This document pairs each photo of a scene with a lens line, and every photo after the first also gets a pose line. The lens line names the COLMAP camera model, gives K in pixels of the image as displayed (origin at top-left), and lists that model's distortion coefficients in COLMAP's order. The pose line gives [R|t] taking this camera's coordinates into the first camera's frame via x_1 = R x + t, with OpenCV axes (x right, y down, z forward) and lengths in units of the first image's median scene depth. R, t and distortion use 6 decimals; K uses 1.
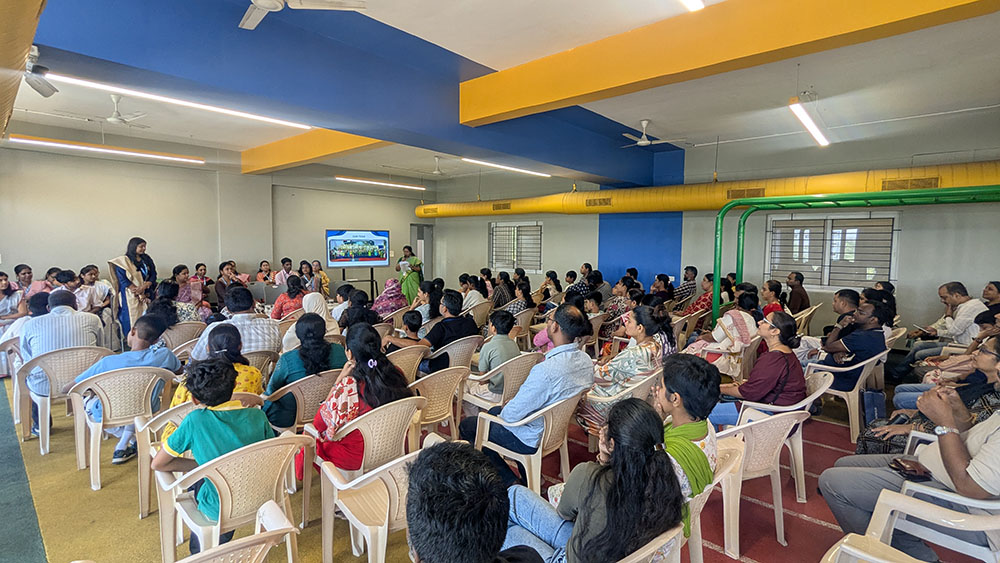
lens RADIAL K [[475.4, 0, 500.0], [0, 475.4, 281.5], [0, 0, 1]] dist [0.000666, 0.000165]
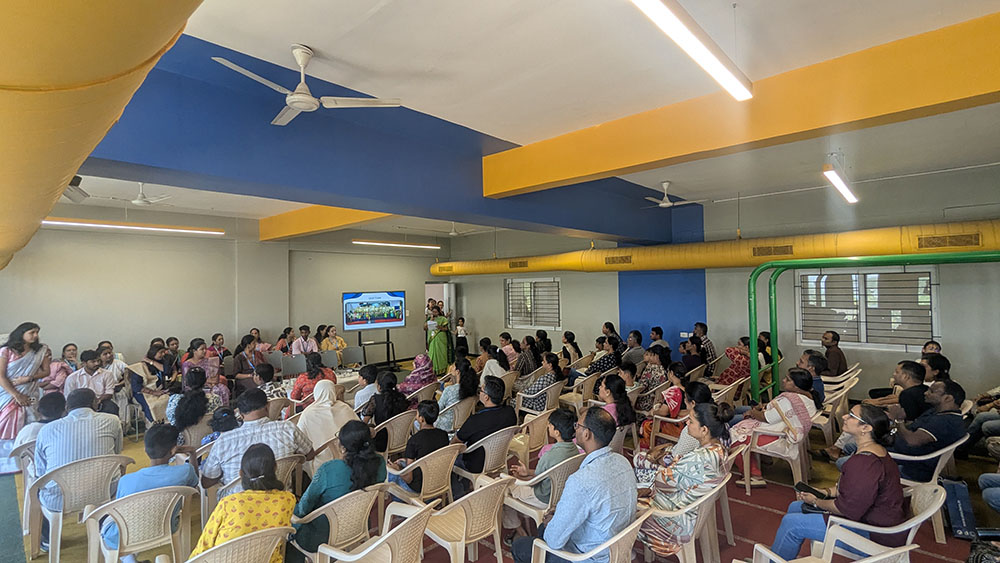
lens RADIAL K [[475.4, 0, 500.0], [0, 475.4, 281.5], [0, 0, 1]] dist [0.000666, 0.000165]
pose [[0.999447, -0.029184, -0.015947, -0.023843], [0.027584, 0.995308, -0.092738, -0.037542], [0.018579, 0.092247, 0.995563, 0.017802]]
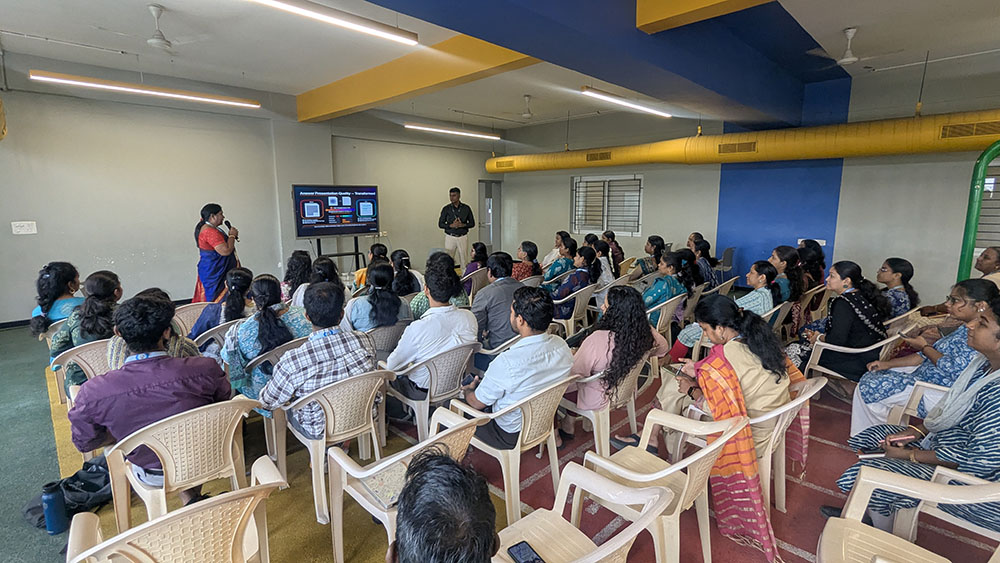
lens RADIAL K [[475.4, 0, 500.0], [0, 475.4, 281.5], [0, 0, 1]] dist [0.000666, 0.000165]
pose [[0.998372, -0.002331, -0.056986, -0.145264], [0.007318, 0.996140, 0.087472, -0.015548], [0.056562, -0.087747, 0.994536, 0.160628]]
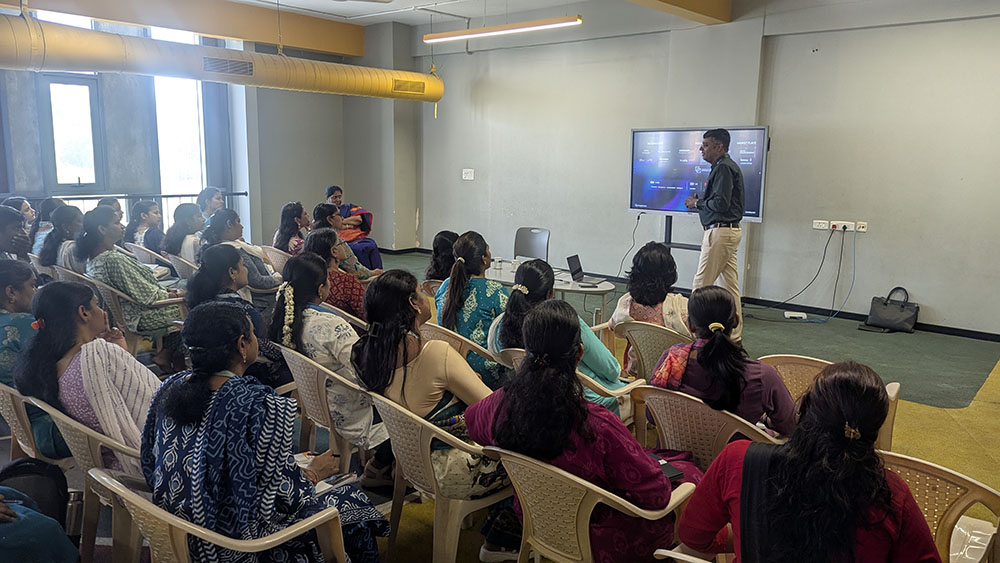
lens RADIAL K [[733.9, 0, 500.0], [0, 733.9, 281.5], [0, 0, 1]] dist [0.066781, -0.052077]
pose [[-0.004711, 0.162758, -0.986655, 0.339672], [-0.097278, 0.981912, 0.162440, -0.065866], [0.995246, 0.096745, 0.011207, 0.862173]]
